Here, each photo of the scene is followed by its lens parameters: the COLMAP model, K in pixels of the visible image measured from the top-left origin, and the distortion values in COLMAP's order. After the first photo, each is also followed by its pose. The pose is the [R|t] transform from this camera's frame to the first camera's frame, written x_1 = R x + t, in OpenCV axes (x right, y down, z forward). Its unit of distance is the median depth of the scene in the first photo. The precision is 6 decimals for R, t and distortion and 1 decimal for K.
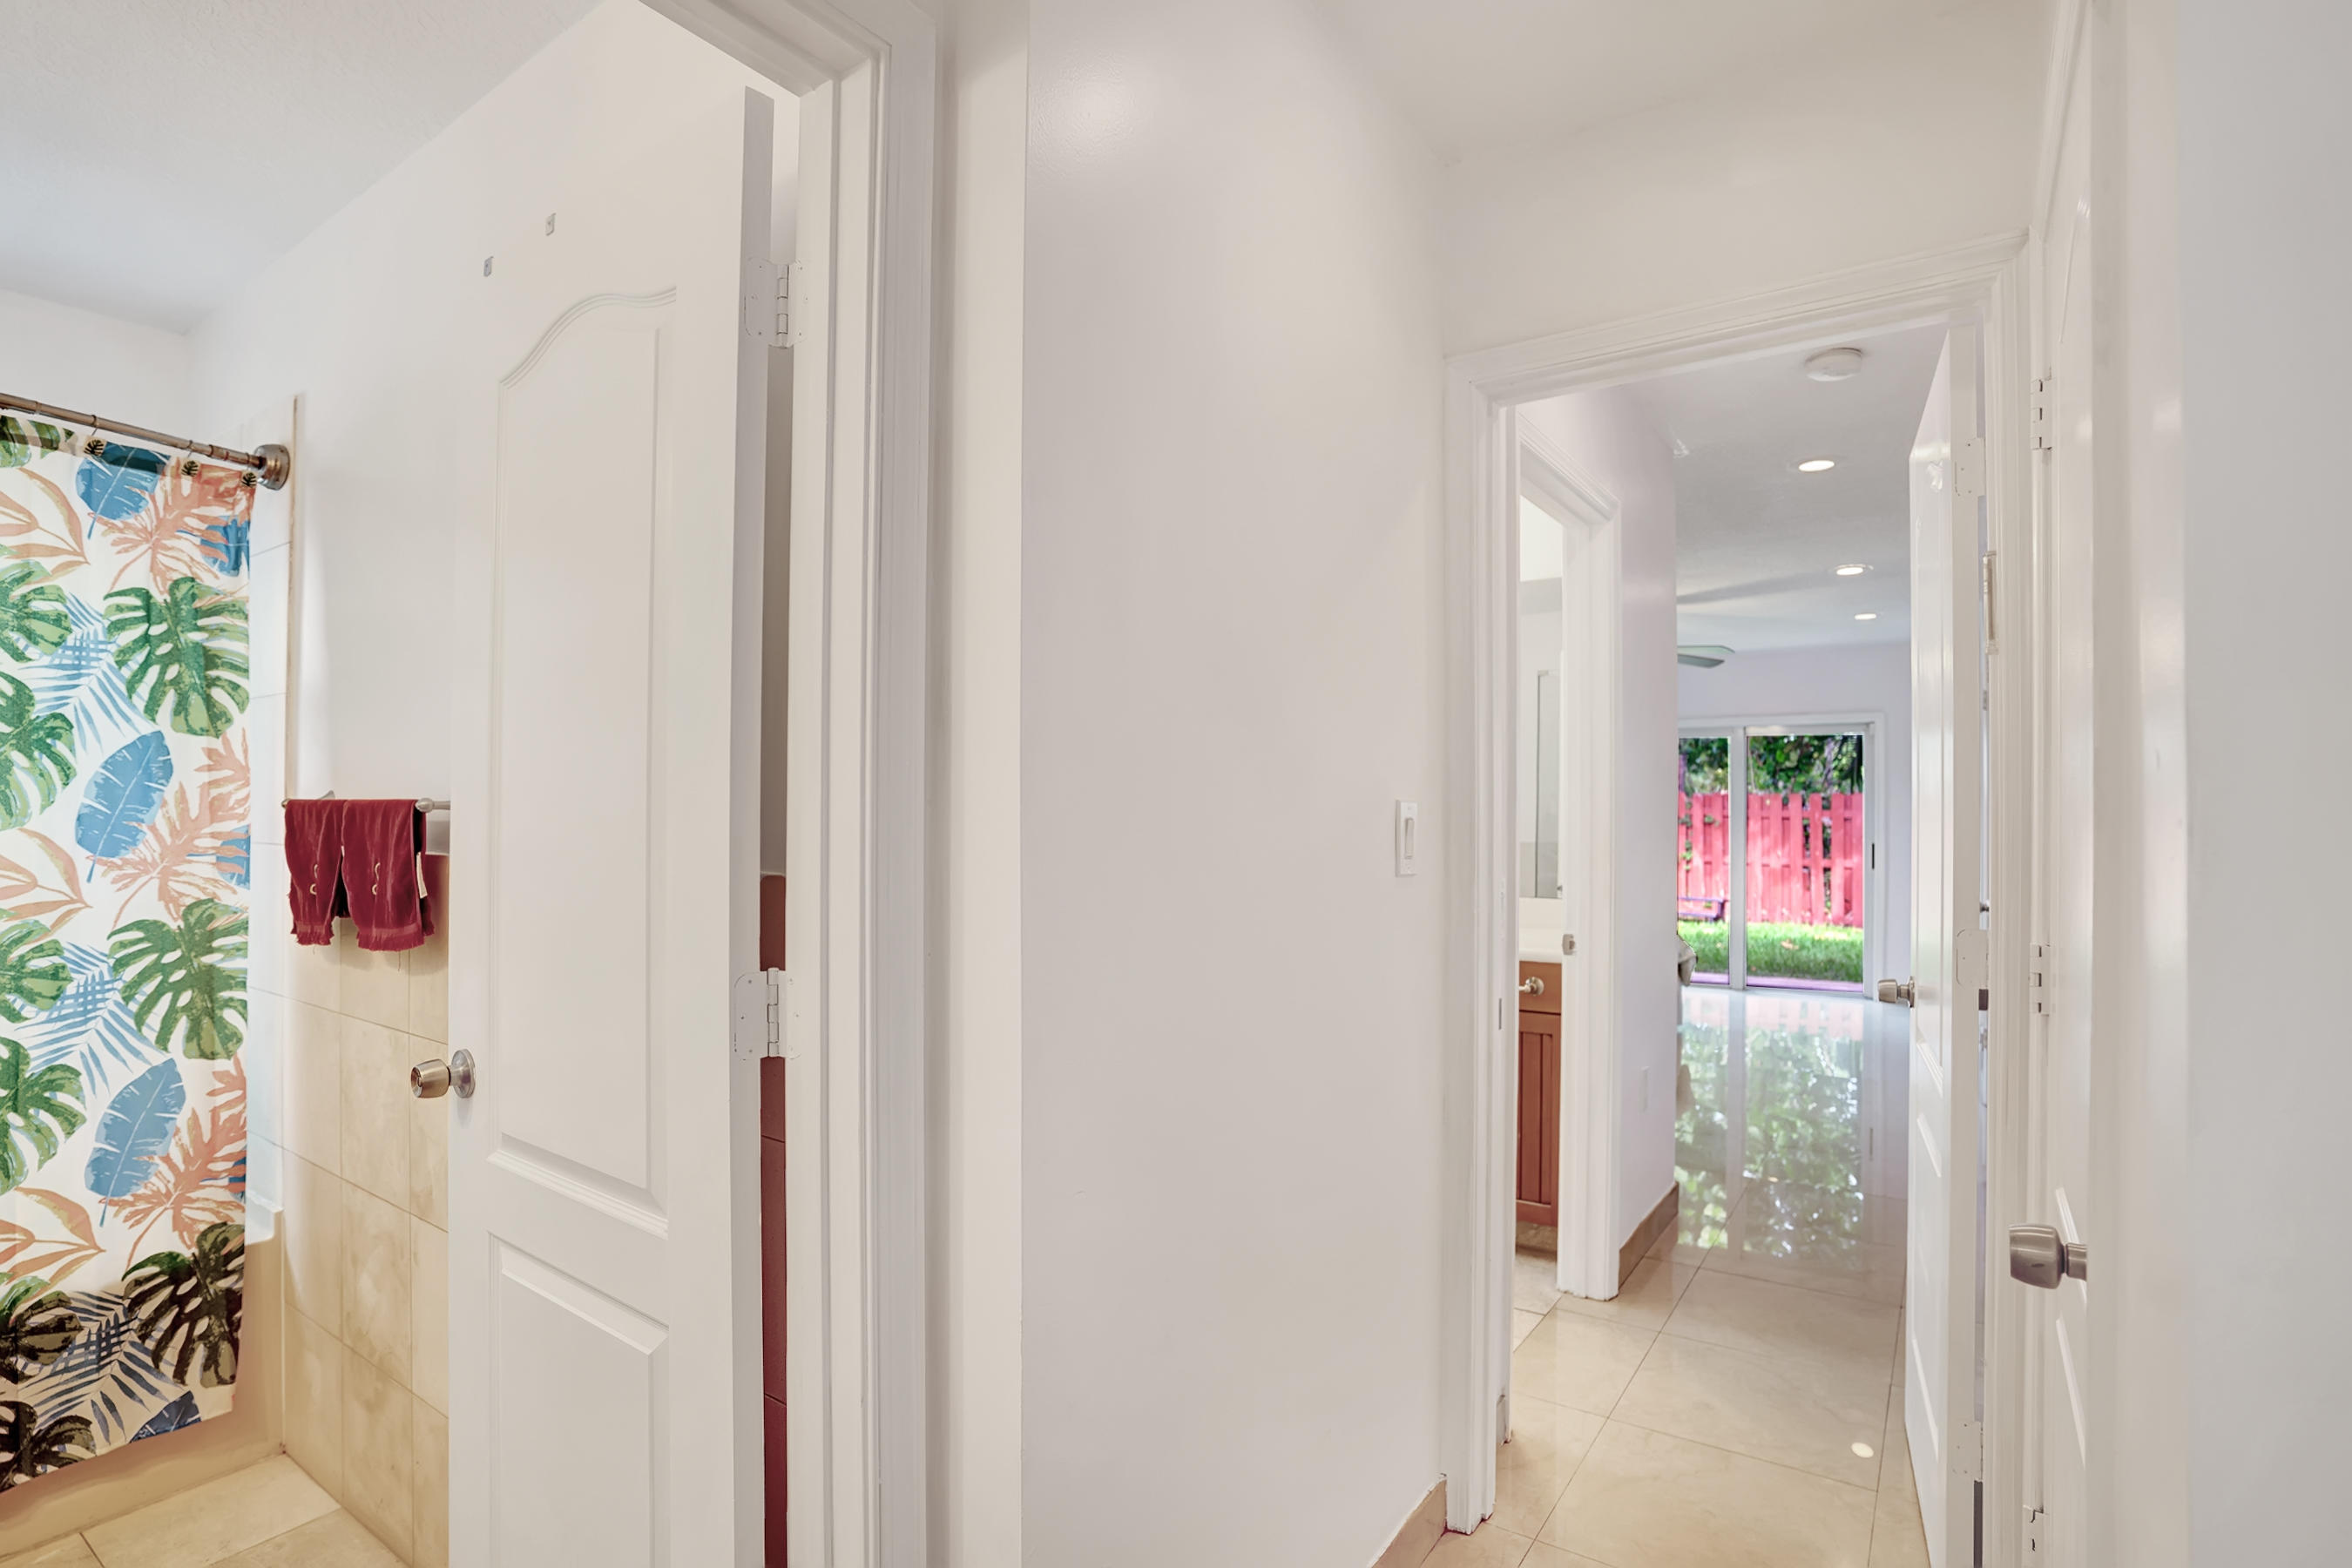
lens RADIAL K [[1135.7, 0, 1224.8], [0, 1135.7, 783.3], [0, 0, 1]] dist [-0.038201, 0.005568]
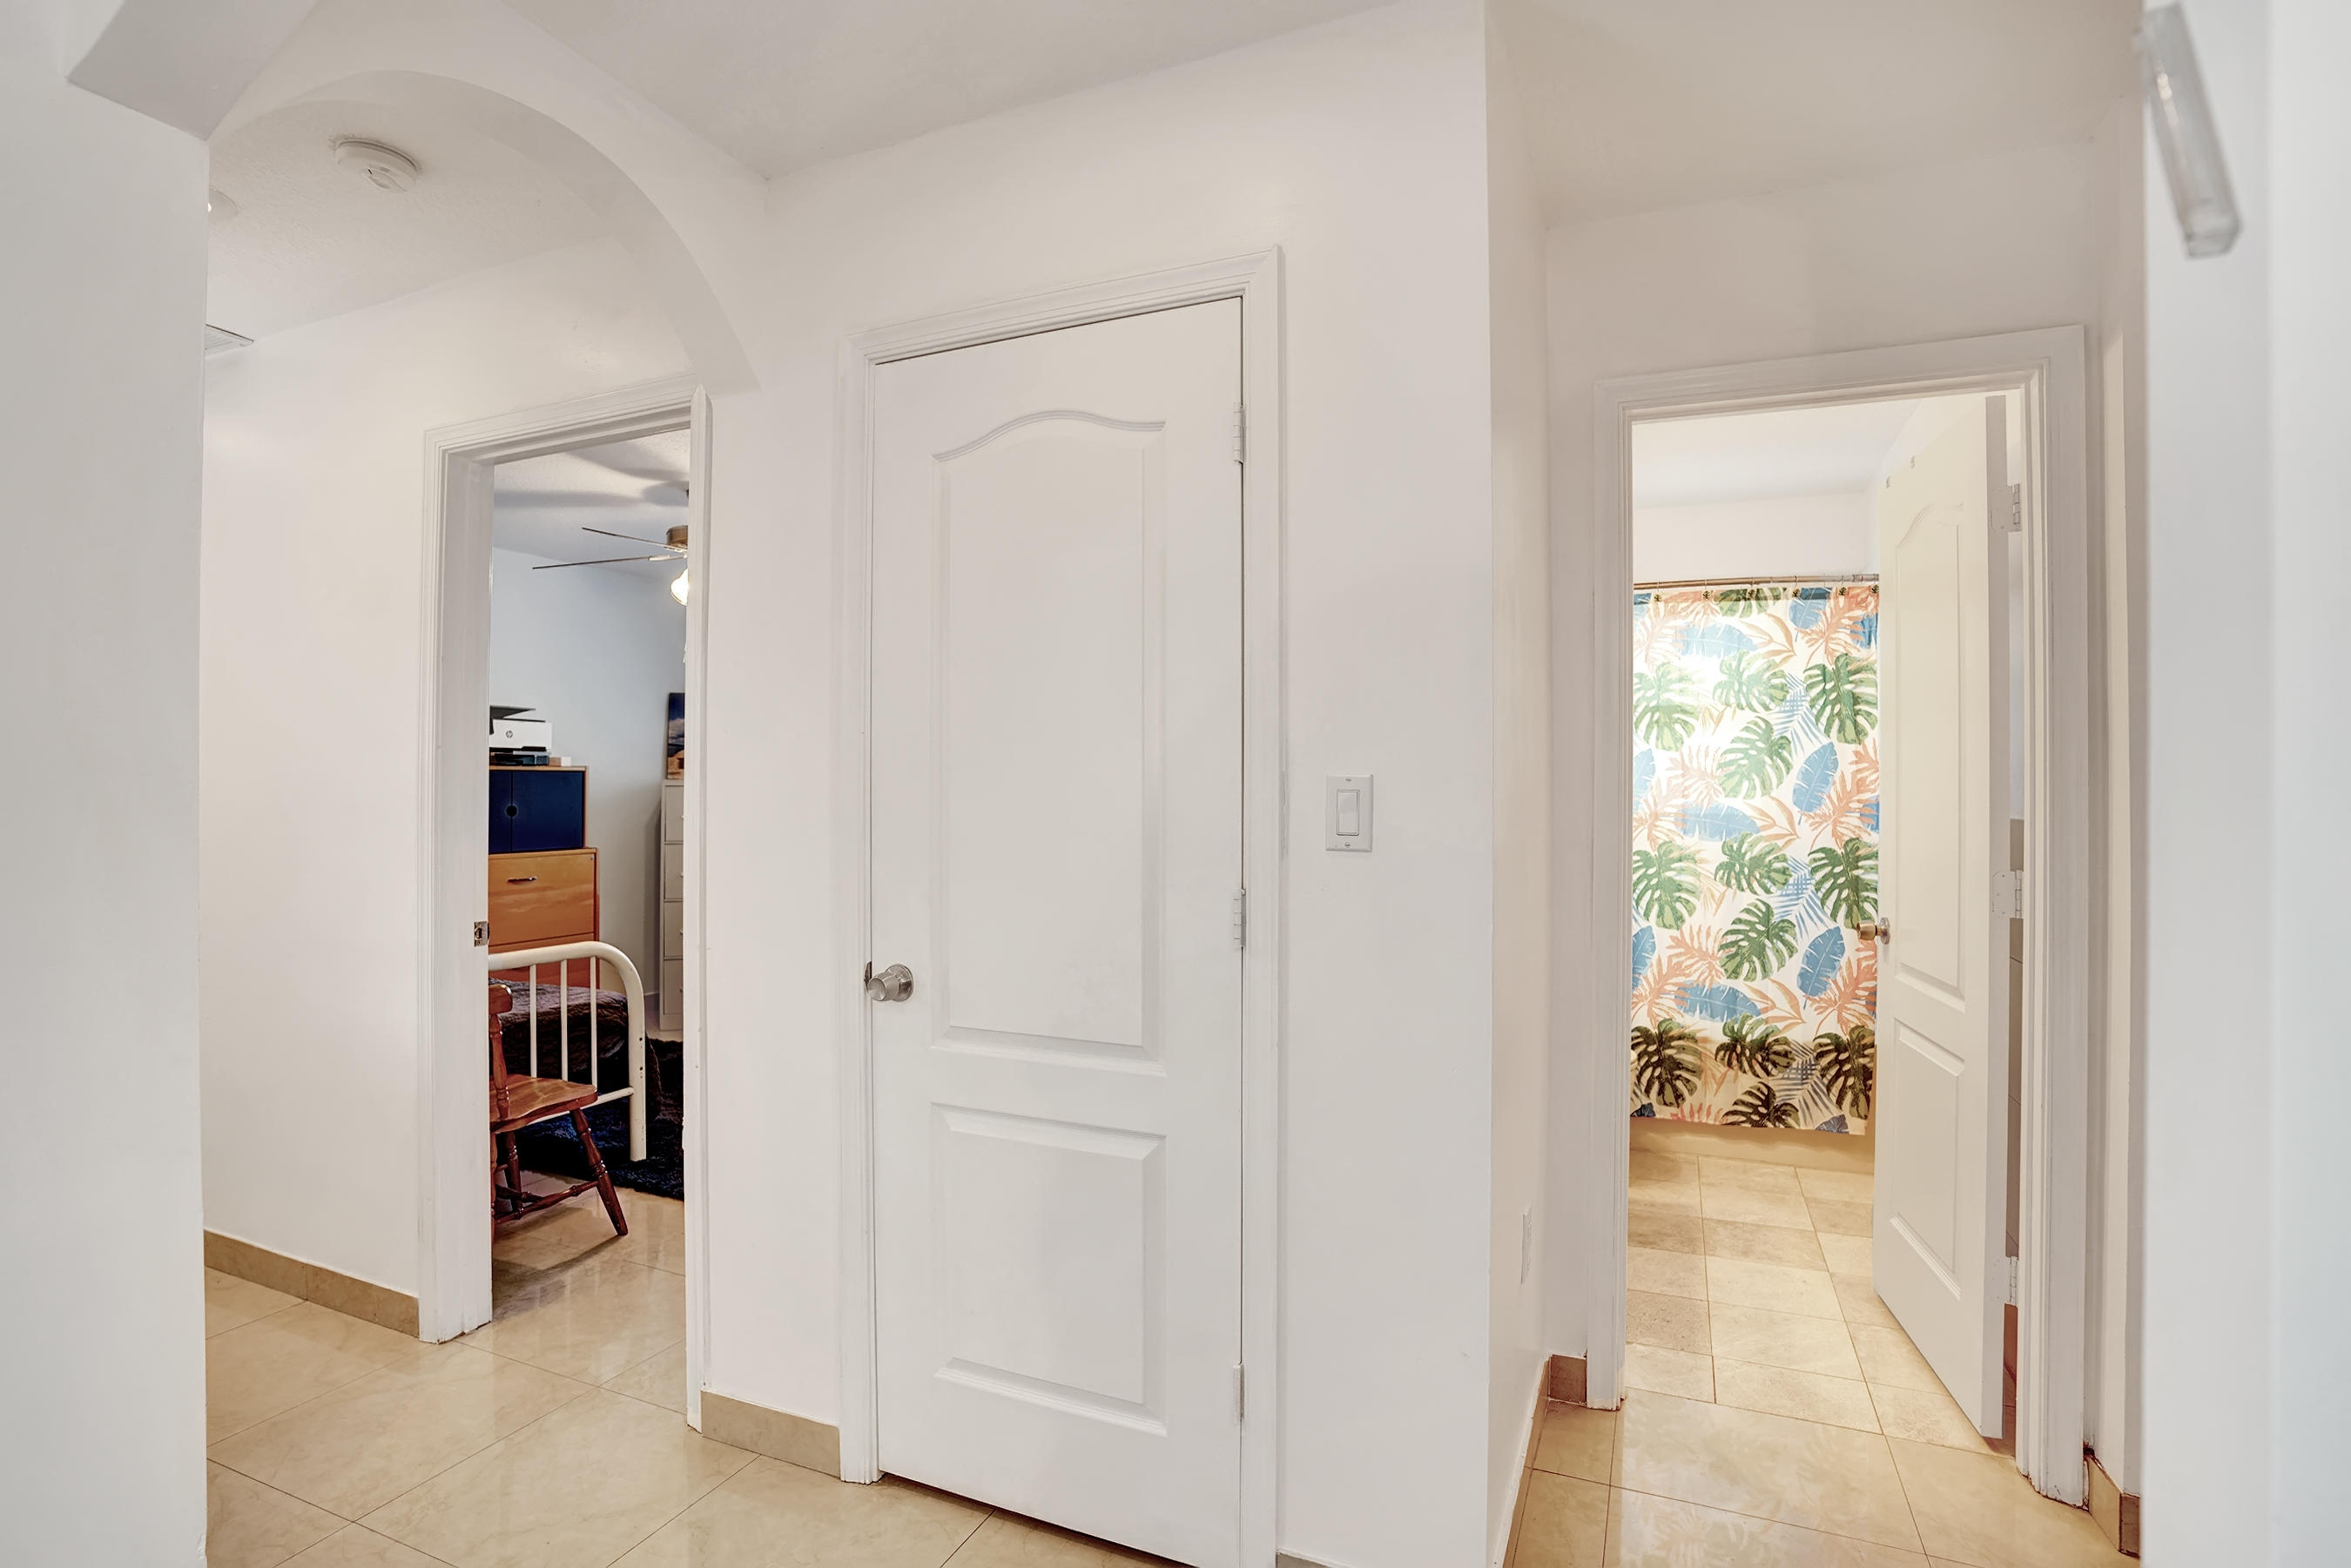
lens RADIAL K [[1165.5, 0, 1167.6], [0, 1165.5, 786.1], [0, 0, 1]] dist [-0.051067, 0.023298]
pose [[0.172466, 0.007415, -0.984988, 0.680539], [0.020459, 0.999729, 0.011108, -0.019012], [0.984803, -0.022067, 0.172268, -0.382855]]
